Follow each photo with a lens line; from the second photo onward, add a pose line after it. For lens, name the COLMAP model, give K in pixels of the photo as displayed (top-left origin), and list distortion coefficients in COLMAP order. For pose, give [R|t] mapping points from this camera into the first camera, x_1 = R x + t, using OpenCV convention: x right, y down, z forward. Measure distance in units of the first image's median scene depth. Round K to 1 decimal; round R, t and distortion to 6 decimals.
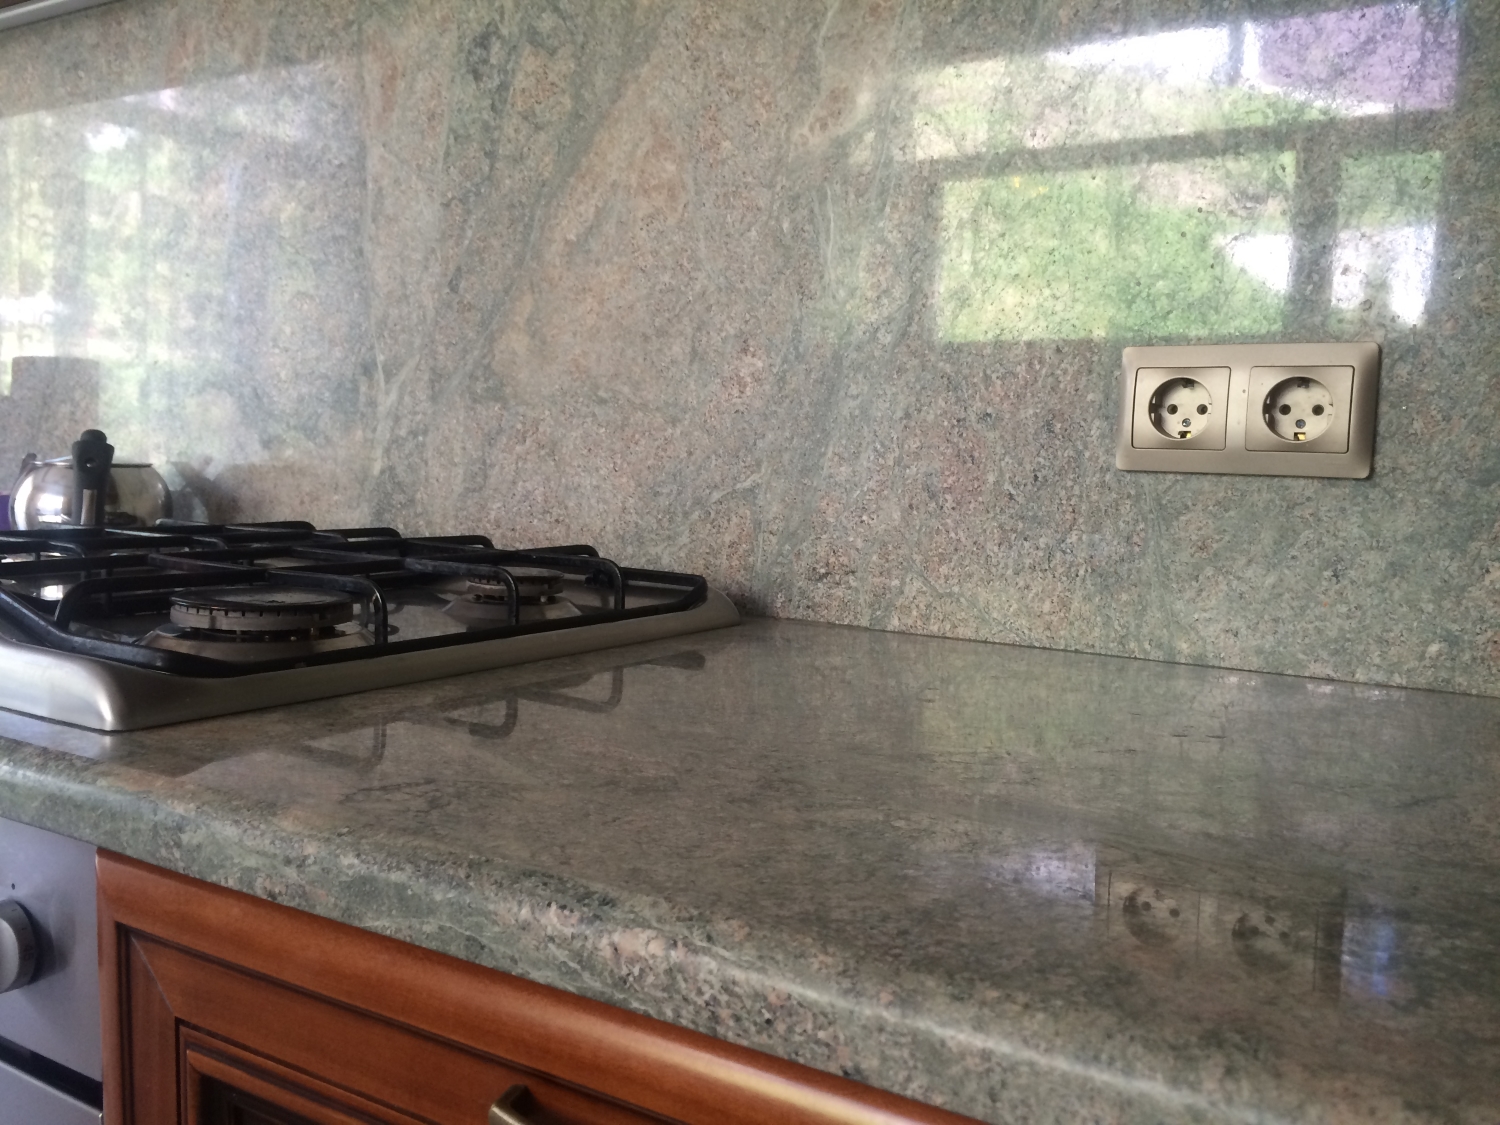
lens RADIAL K [[1287.0, 0, 743.8], [0, 1287.0, 554.9], [0, 0, 1]] dist [0.083607, -0.118327]
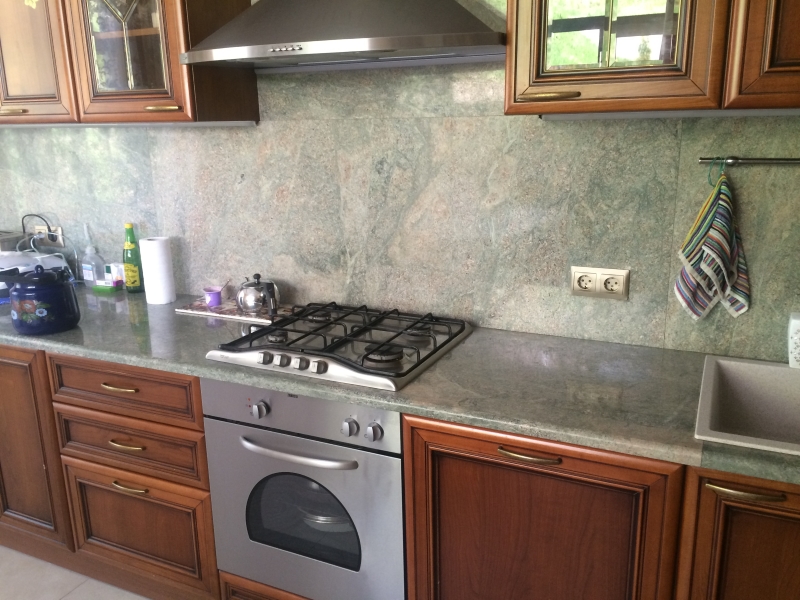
lens RADIAL K [[686.4, 0, 398.1], [0, 686.4, 297.6], [0, 0, 1]] dist [0.083607, -0.118327]
pose [[0.992606, -0.079096, 0.092069, -0.356509], [0.061288, 0.981332, 0.182296, -0.380560], [-0.104769, -0.175306, 0.978924, -0.852555]]
